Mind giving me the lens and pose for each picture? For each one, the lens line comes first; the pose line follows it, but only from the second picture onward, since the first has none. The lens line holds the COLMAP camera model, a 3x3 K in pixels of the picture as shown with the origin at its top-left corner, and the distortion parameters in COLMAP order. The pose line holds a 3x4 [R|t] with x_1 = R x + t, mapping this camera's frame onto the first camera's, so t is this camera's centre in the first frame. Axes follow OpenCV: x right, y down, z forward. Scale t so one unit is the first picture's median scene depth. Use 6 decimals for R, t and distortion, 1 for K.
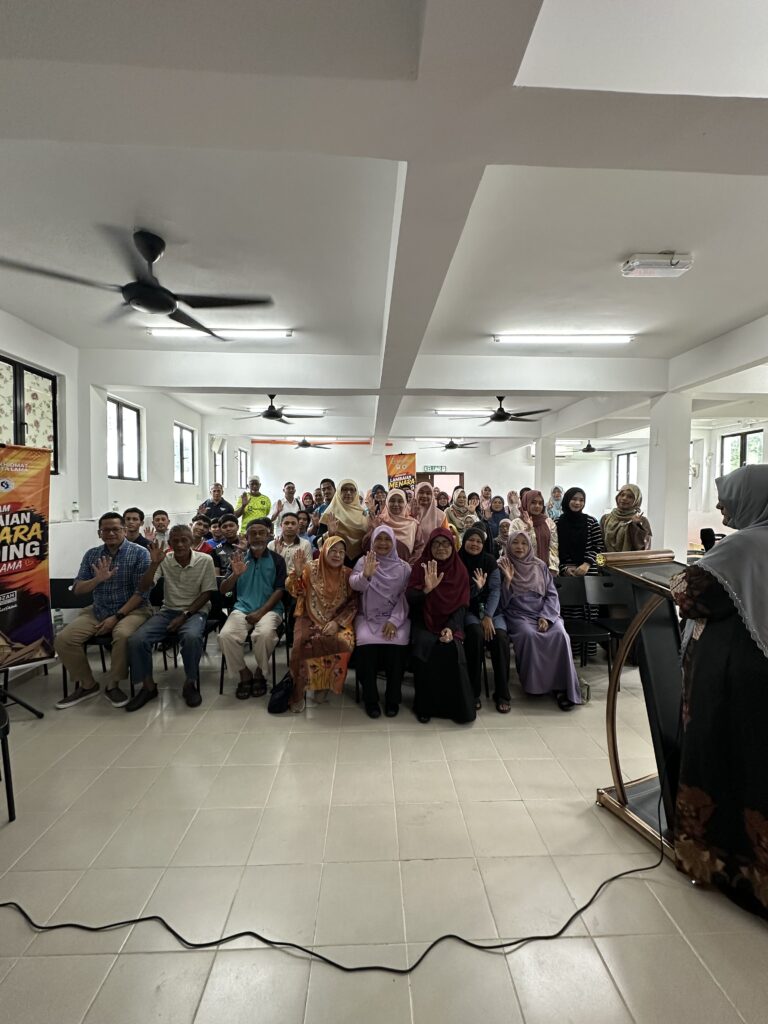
lens RADIAL K [[407.0, 0, 384.0], [0, 407.0, 512.0], [0, 0, 1]] dist [0.000433, 0.000046]
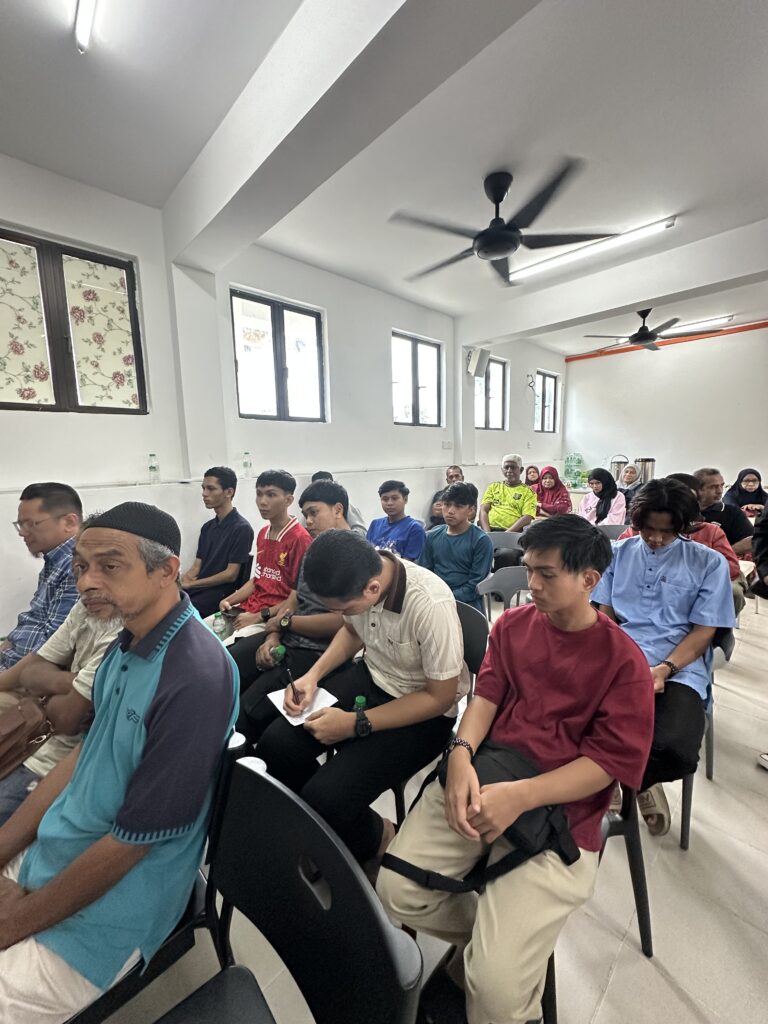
lens RADIAL K [[433.9, 0, 397.9], [0, 433.9, 515.6], [0, 0, 1]] dist [-0.000158, -0.000003]
pose [[0.693607, 0.101292, -0.713196, 0.030339], [-0.013034, 0.991667, 0.128166, -0.018976], [0.720236, -0.079601, 0.689148, 0.674899]]
